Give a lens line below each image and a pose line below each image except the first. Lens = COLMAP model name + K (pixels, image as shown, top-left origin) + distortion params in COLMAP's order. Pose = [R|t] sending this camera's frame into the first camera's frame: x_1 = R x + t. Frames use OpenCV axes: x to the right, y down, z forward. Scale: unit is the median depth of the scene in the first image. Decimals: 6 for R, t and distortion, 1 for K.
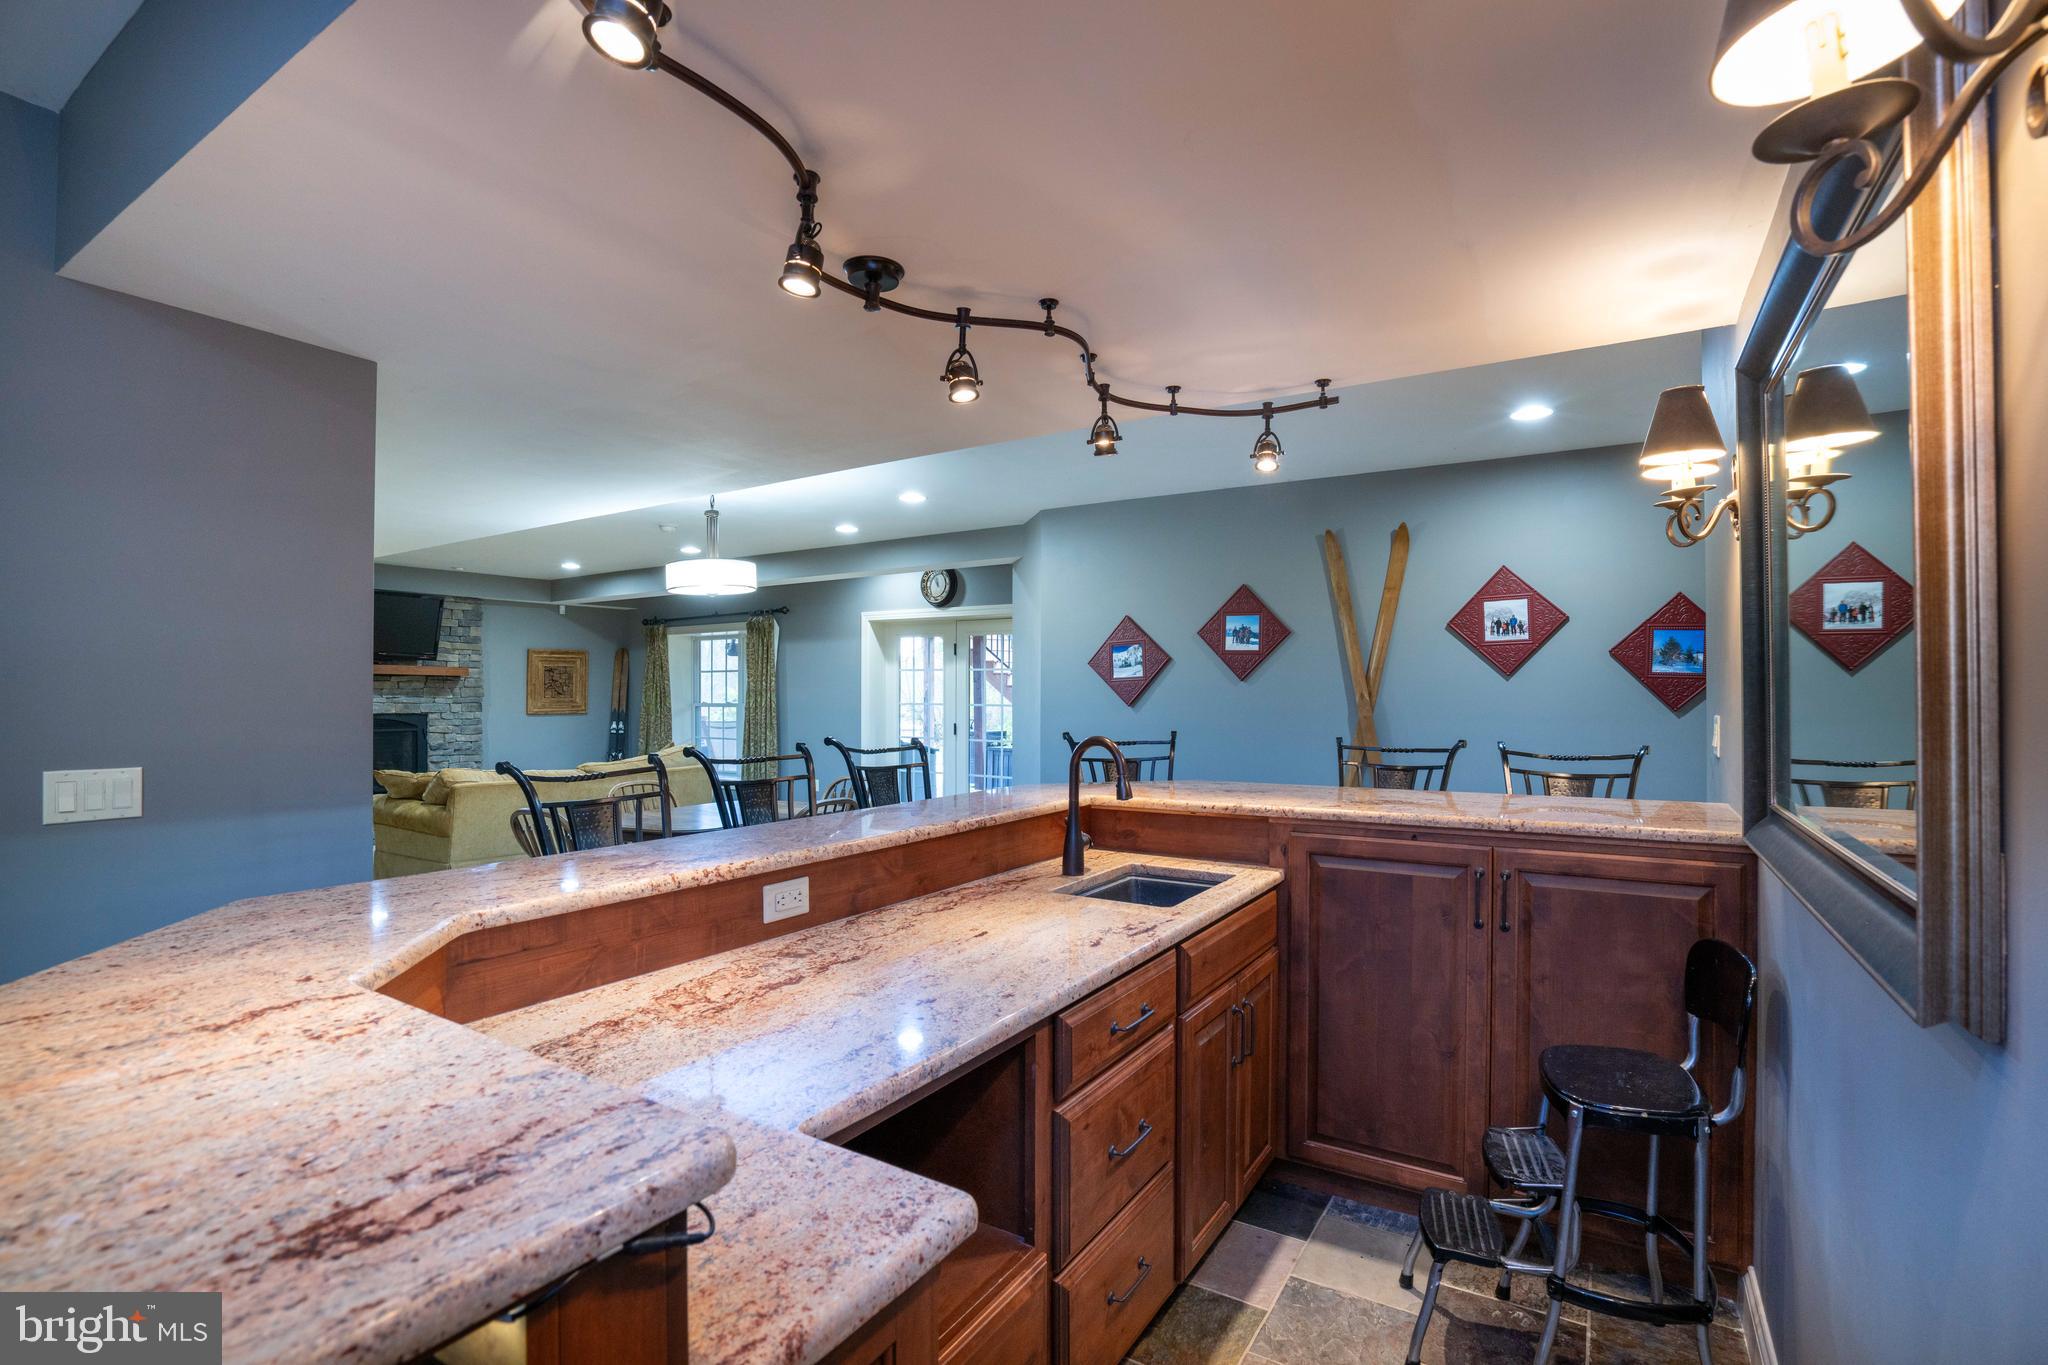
lens RADIAL K [[941.4, 0, 1018.3], [0, 941.4, 688.8], [0, 0, 1]] dist [-0.046101, -0.000190]
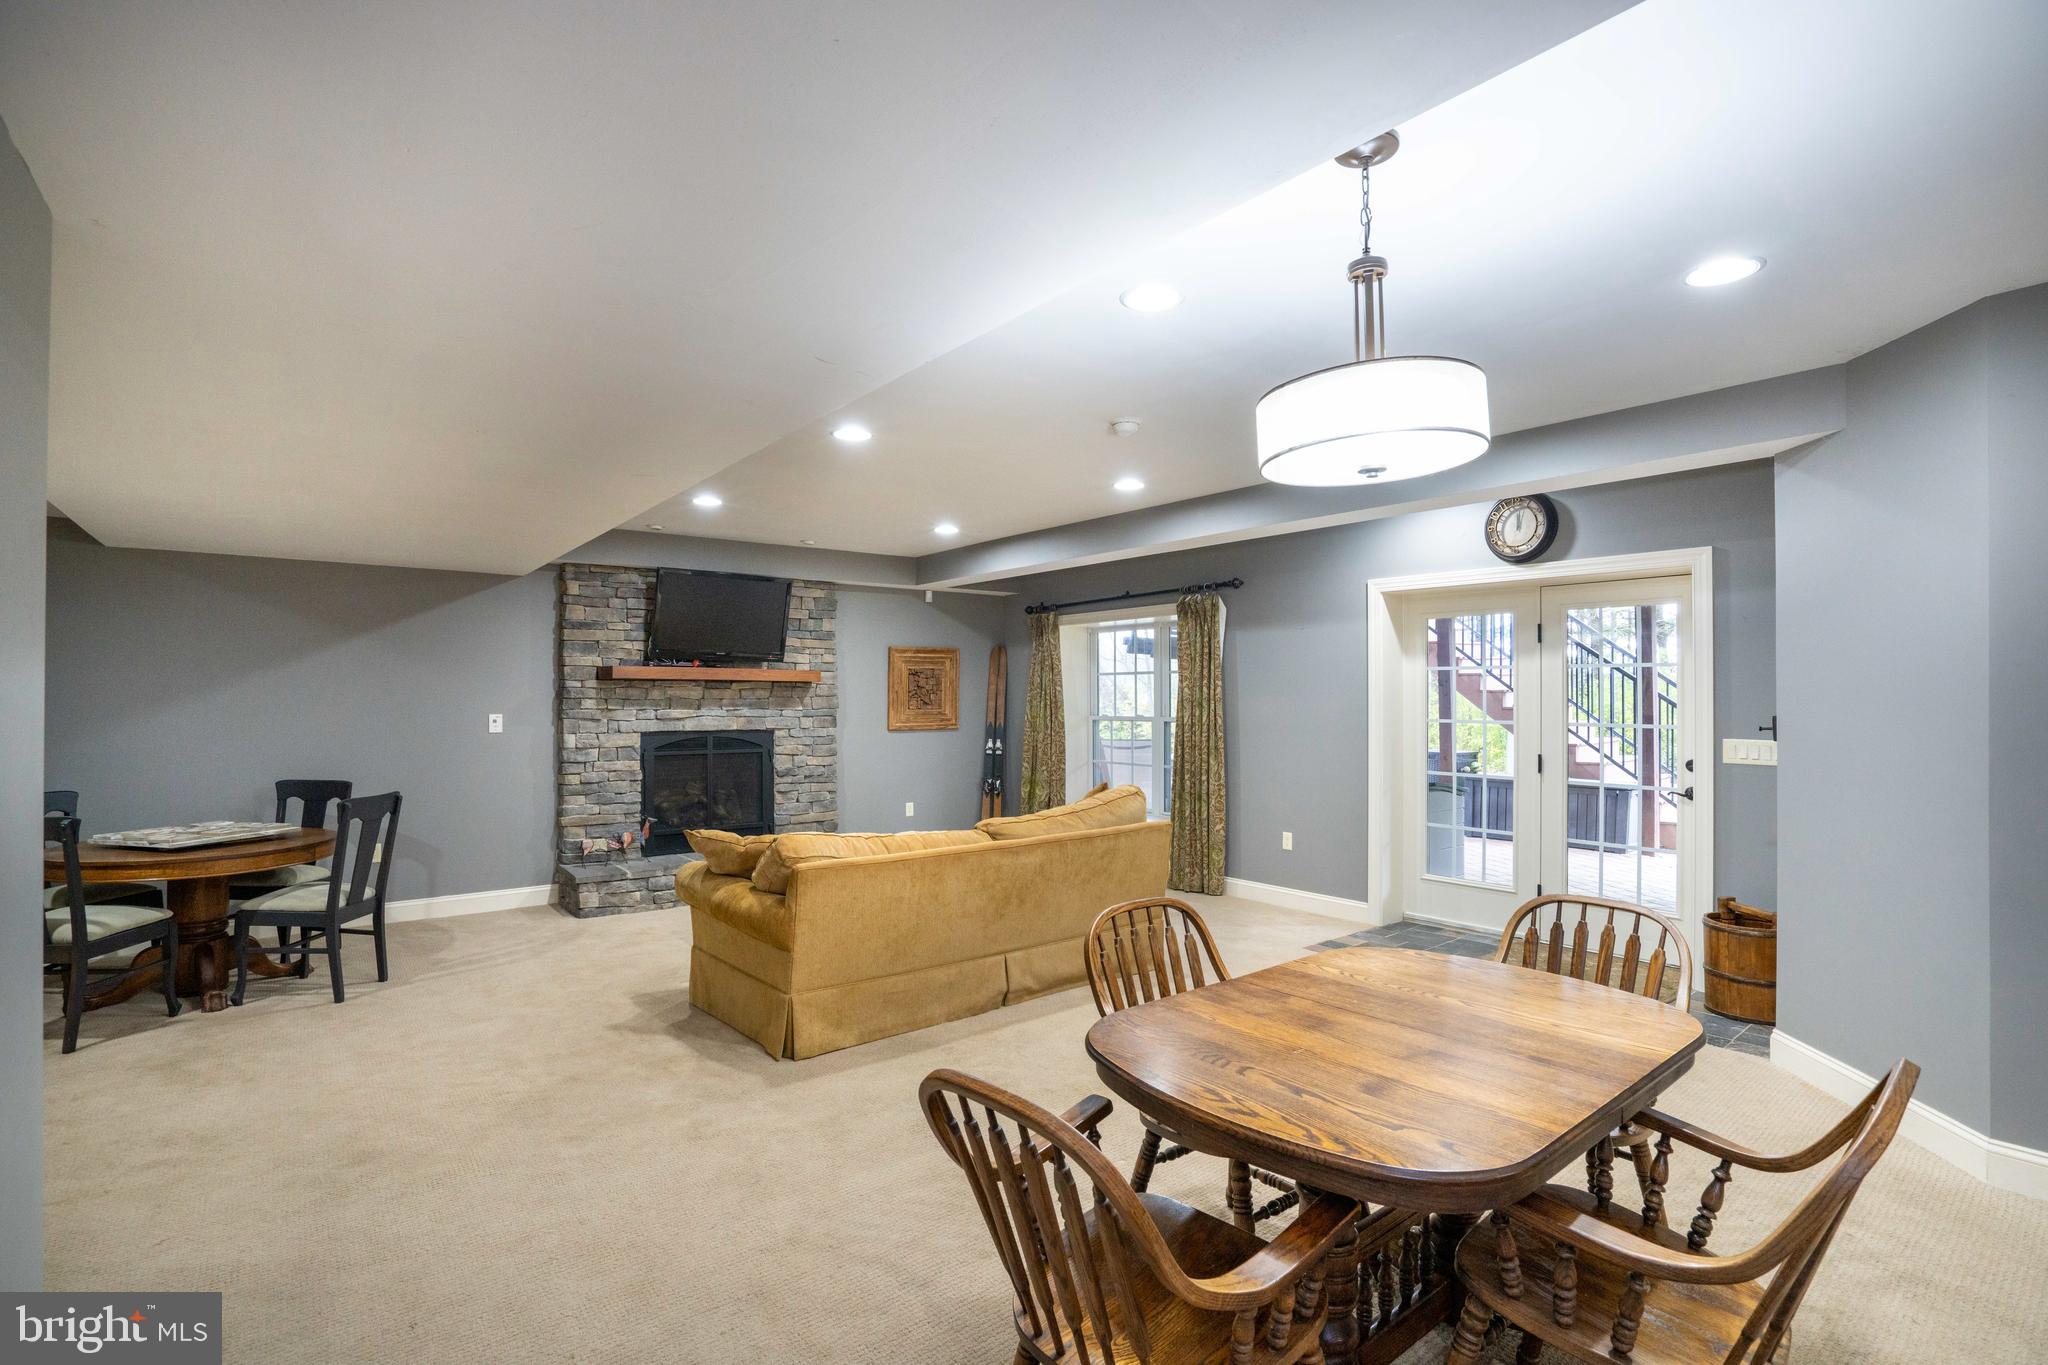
lens RADIAL K [[941.4, 0, 1028.2], [0, 941.4, 685.3], [0, 0, 1]] dist [-0.046101, -0.000190]
pose [[0.949009, -0.005387, -0.315202, -0.159063], [0.003413, 0.999971, -0.006814, -0.004307], [0.315230, 0.005390, 0.949000, 0.271095]]
